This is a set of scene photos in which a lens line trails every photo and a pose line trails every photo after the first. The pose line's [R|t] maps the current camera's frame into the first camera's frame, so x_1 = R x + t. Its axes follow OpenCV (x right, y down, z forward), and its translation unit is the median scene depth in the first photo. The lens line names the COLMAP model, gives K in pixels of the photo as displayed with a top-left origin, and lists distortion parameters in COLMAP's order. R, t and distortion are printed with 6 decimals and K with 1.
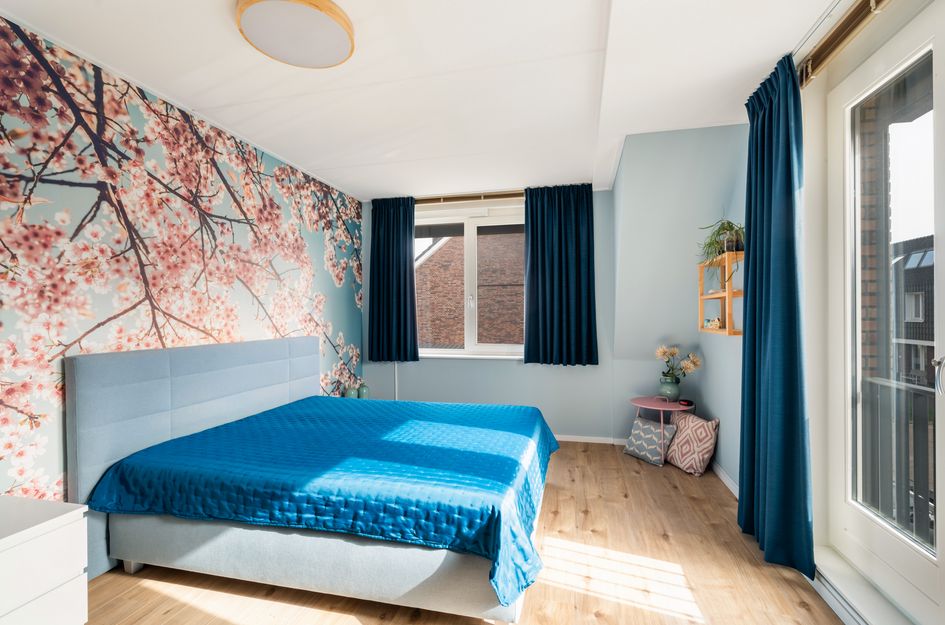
lens RADIAL K [[434.0, 0, 474.1], [0, 434.0, 312.7], [0, 0, 1]] dist [-0.003331, -0.000501]
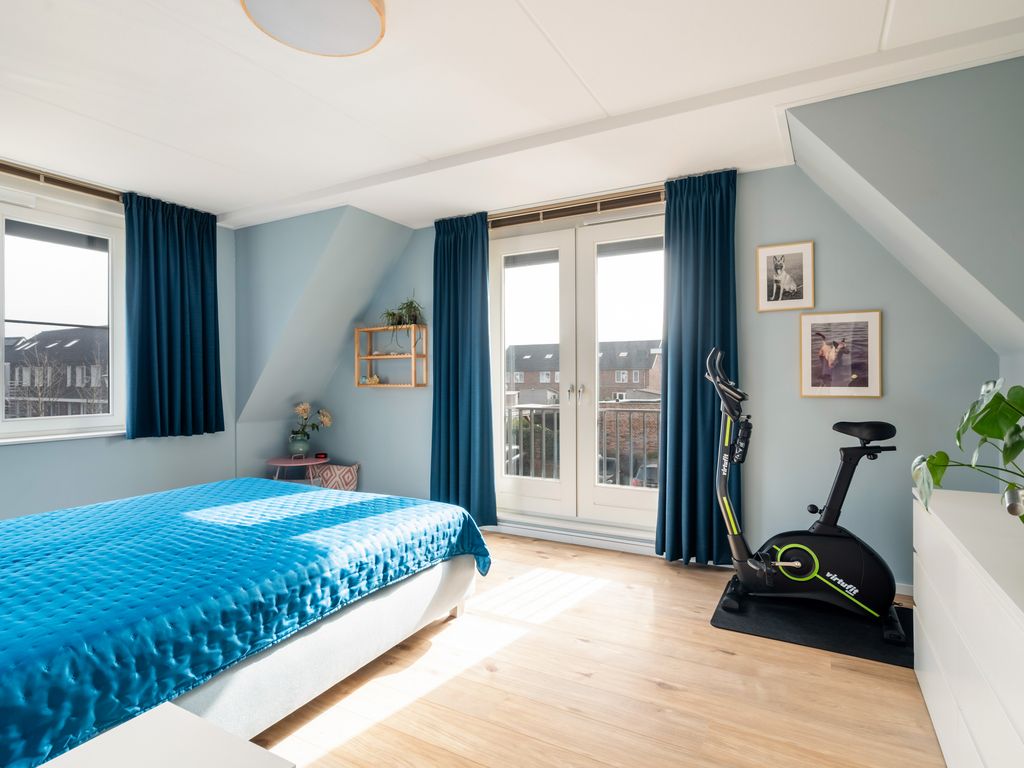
lens RADIAL K [[530.7, 0, 518.4], [0, 530.7, 381.2], [0, 0, 1]] dist [-0.003185, 0.000975]
pose [[0.266741, -0.000912, 0.963768, -1.277985], [-0.000576, 0.999999, 0.001106, 0.046906], [-0.963768, -0.000850, 0.266740, 0.375838]]
